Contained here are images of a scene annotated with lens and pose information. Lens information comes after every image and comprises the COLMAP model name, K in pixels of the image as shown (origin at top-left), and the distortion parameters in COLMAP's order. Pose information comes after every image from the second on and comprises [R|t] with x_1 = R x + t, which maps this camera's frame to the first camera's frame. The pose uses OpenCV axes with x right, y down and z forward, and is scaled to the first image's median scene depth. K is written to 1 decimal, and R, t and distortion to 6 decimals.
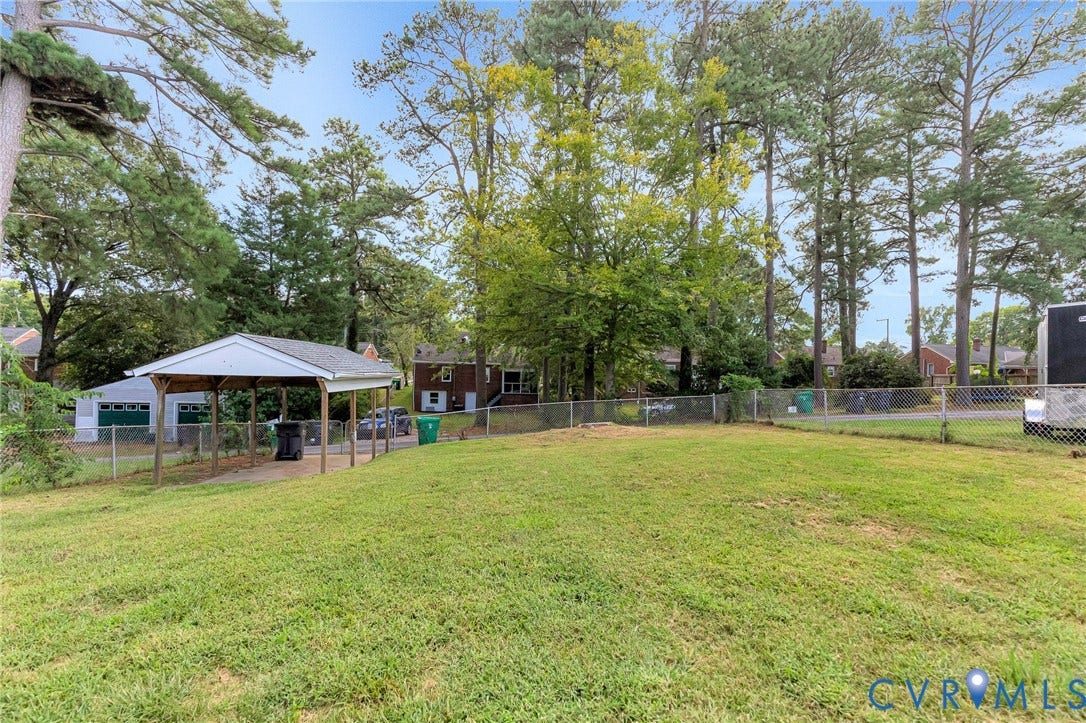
lens RADIAL K [[507.2, 0, 552.9], [0, 507.2, 363.2], [0, 0, 1]] dist [0.012116, -0.001978]
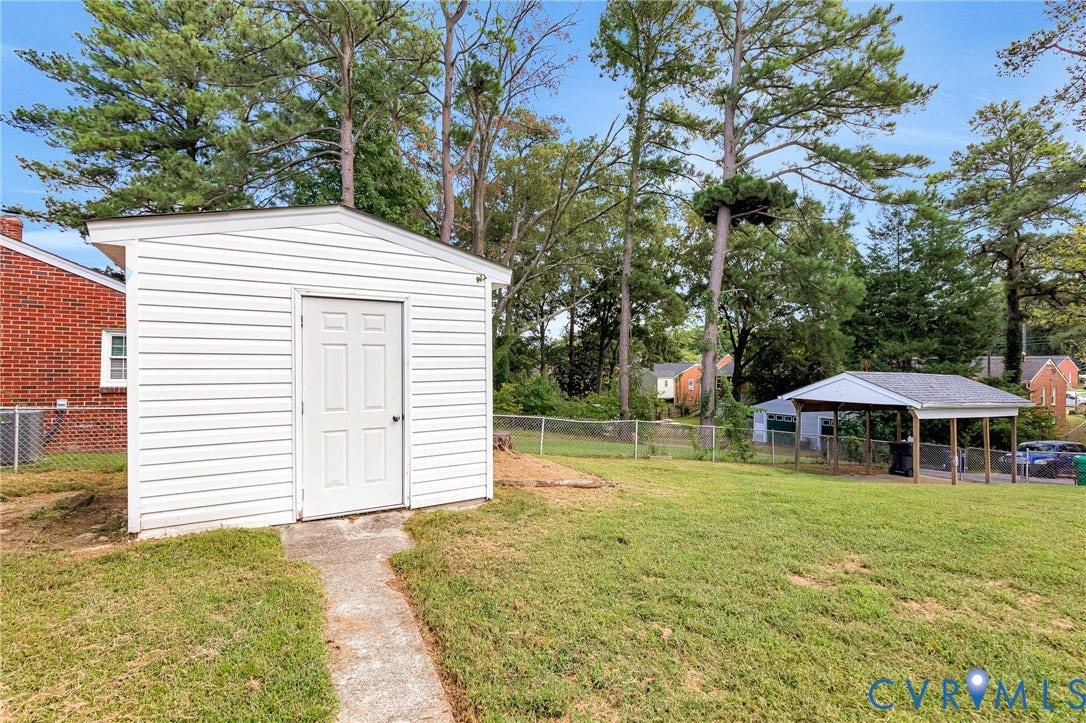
lens RADIAL K [[504.4, 0, 542.3], [0, 504.4, 371.4], [0, 0, 1]] dist [0.010306, -0.000809]
pose [[0.412242, -0.014758, -0.910955, 0.112303], [-0.002289, 0.999849, -0.017234, -0.012845], [0.911072, 0.009190, 0.412146, -0.120941]]
